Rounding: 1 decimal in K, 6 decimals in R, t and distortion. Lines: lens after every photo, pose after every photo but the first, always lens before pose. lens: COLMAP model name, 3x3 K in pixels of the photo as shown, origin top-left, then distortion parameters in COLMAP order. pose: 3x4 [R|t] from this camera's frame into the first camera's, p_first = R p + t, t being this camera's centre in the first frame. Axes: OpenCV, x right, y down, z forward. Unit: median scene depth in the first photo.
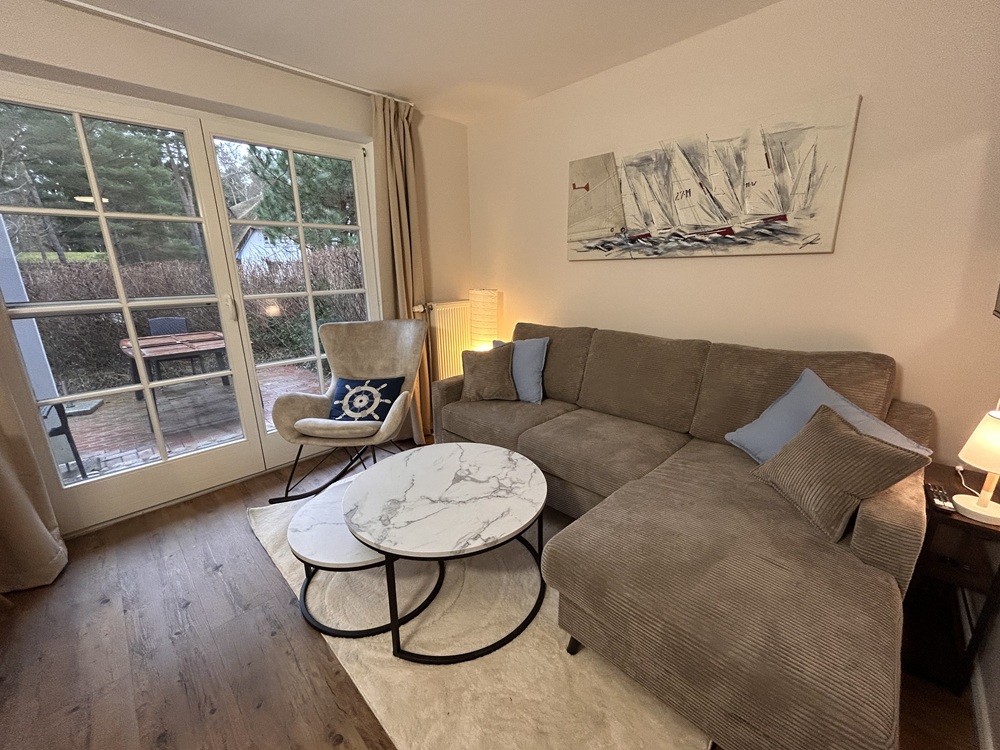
lens RADIAL K [[407.6, 0, 501.9], [0, 407.6, 374.9], [0, 0, 1]] dist [-0.001945, 0.000207]
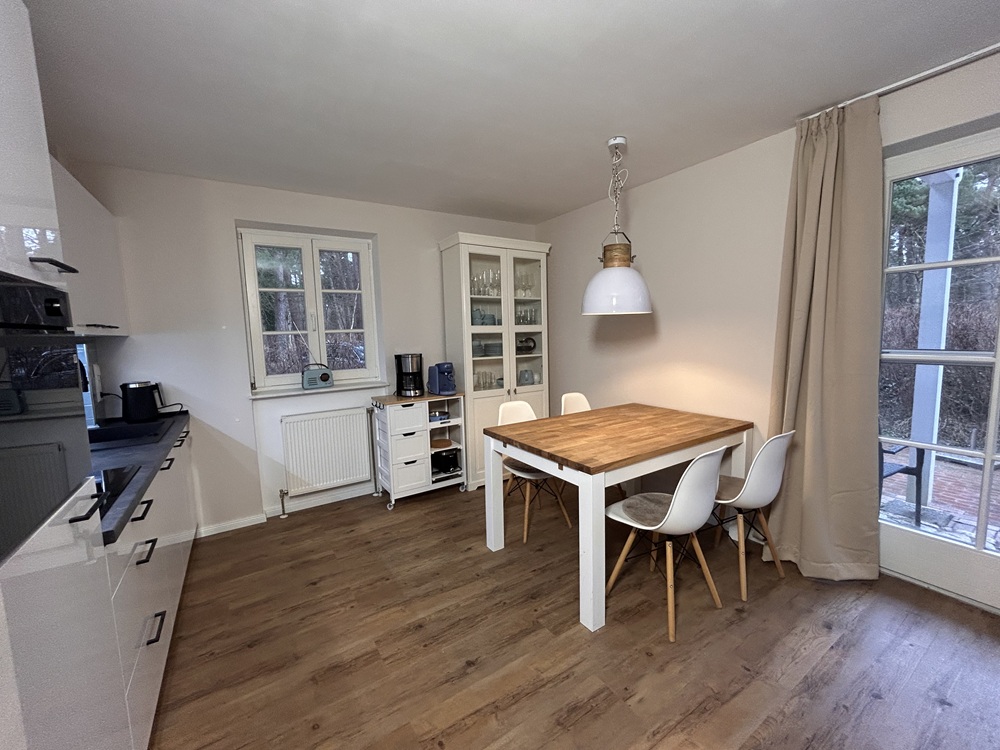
lens RADIAL K [[407.6, 0, 501.9], [0, 407.6, 374.9], [0, 0, 1]] dist [-0.001945, 0.000207]
pose [[-0.210925, 0.129617, -0.968870, 0.112443], [-0.221406, 0.959075, 0.176507, -0.055758], [0.952098, 0.251743, -0.173595, 0.152428]]
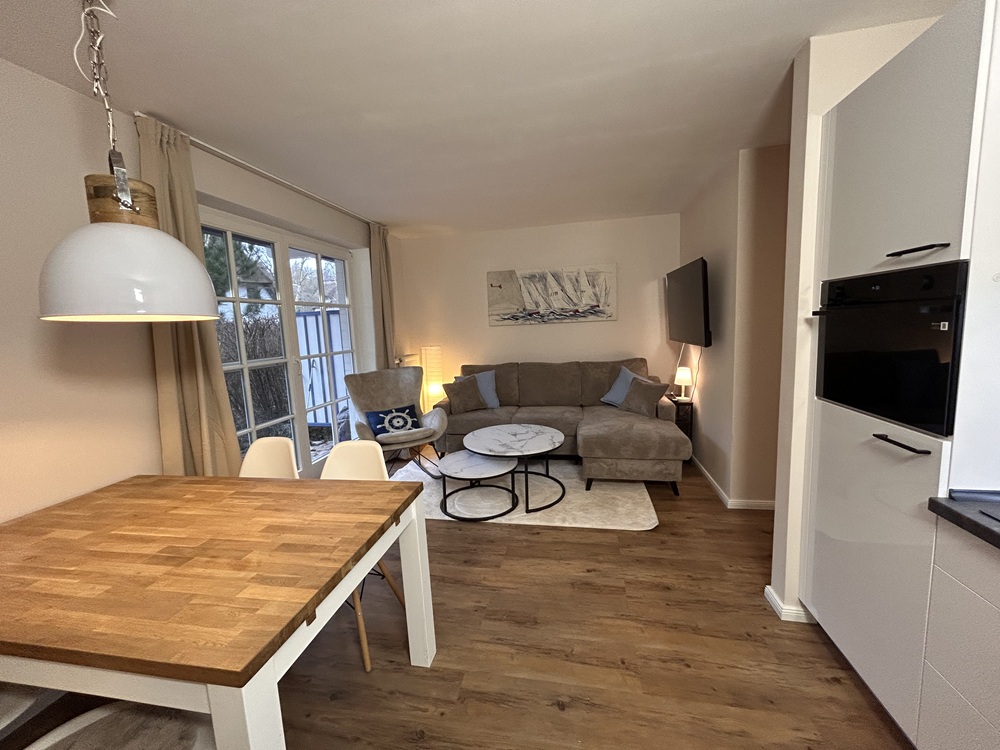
lens RADIAL K [[407.6, 0, 501.9], [0, 407.6, 374.9], [0, 0, 1]] dist [-0.001945, 0.000207]
pose [[0.830335, -0.087803, 0.550304, -0.925967], [0.171986, 0.979679, -0.103194, 0.126700], [-0.530060, 0.180330, 0.828563, -0.490813]]
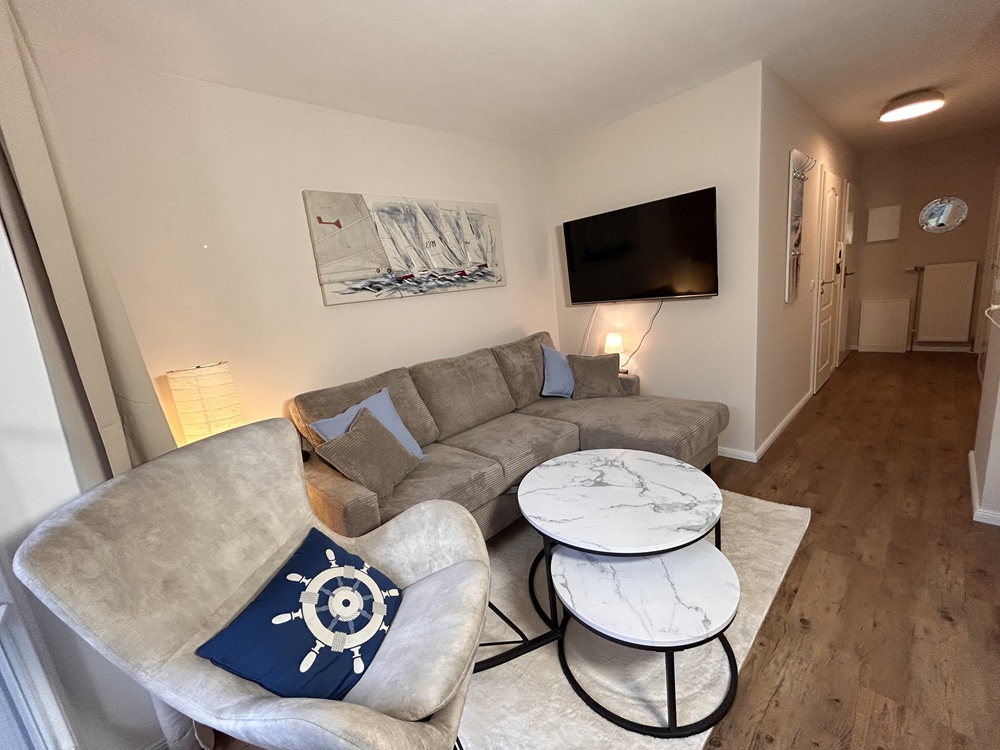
lens RADIAL K [[407.6, 0, 501.9], [0, 407.6, 374.9], [0, 0, 1]] dist [-0.001945, 0.000207]
pose [[0.026532, -0.188912, 0.981636, -0.820976], [0.366601, 0.915403, 0.166257, -0.197941], [-0.930000, 0.355457, 0.093543, 0.796544]]
